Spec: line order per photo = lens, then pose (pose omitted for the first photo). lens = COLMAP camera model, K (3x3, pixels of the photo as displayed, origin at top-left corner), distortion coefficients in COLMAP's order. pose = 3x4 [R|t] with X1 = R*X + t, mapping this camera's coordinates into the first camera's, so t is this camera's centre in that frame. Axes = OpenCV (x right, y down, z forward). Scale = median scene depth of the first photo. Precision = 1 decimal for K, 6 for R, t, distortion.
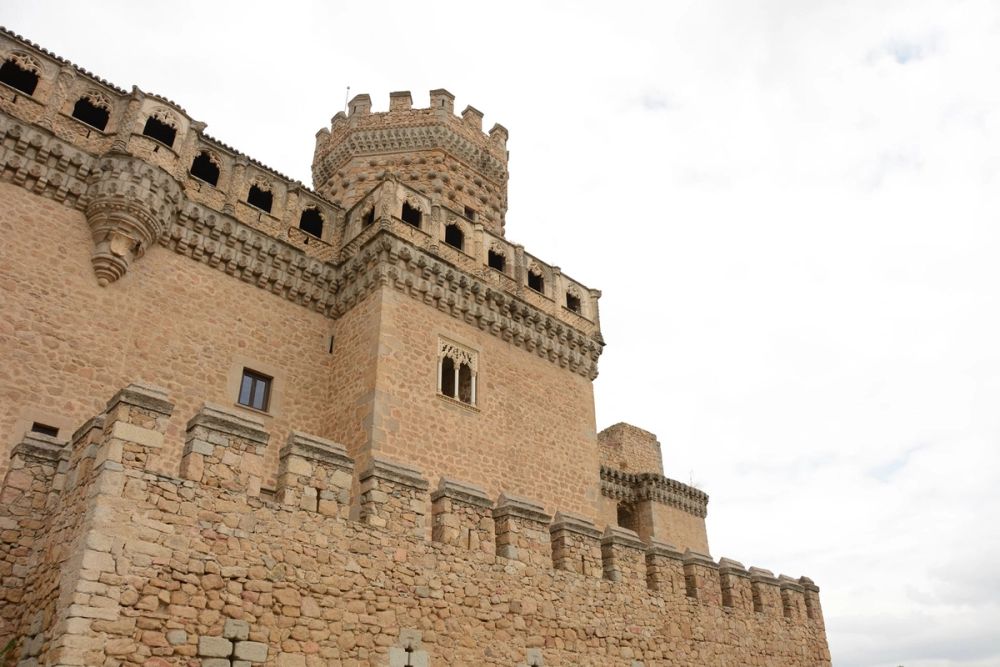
lens RADIAL K [[759.7, 0, 502.4], [0, 759.7, 344.3], [0, 0, 1]] dist [-0.151417, 0.117813]
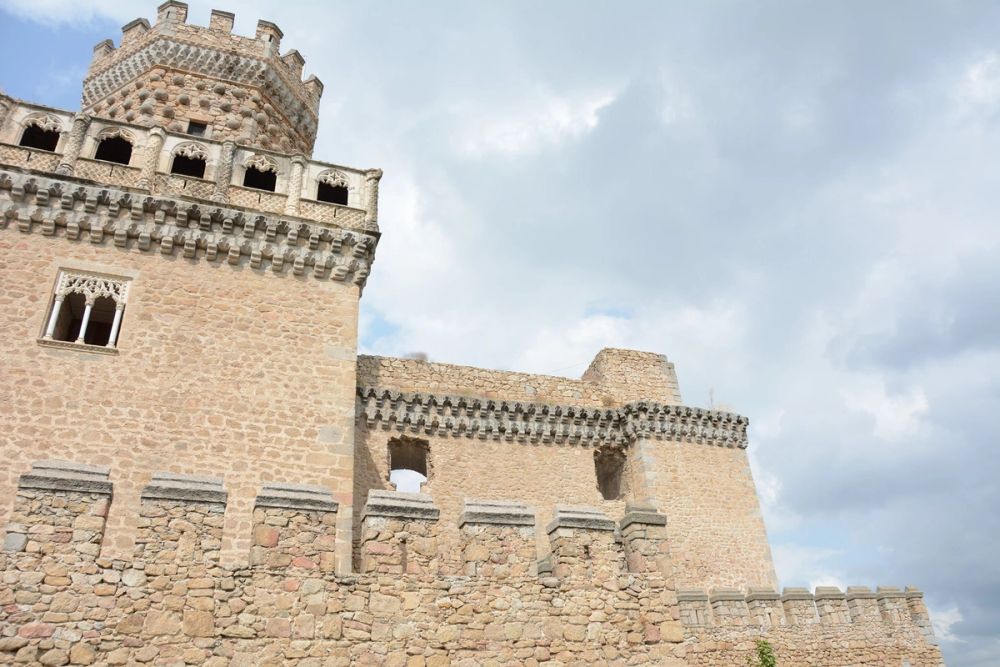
lens RADIAL K [[759.7, 0, 502.4], [0, 759.7, 344.3], [0, 0, 1]] dist [-0.151417, 0.117813]
pose [[0.925359, -0.239694, -0.293698, 0.518420], [0.236502, 0.970499, -0.046895, 0.198492], [0.296274, -0.026065, 0.954747, 0.407653]]
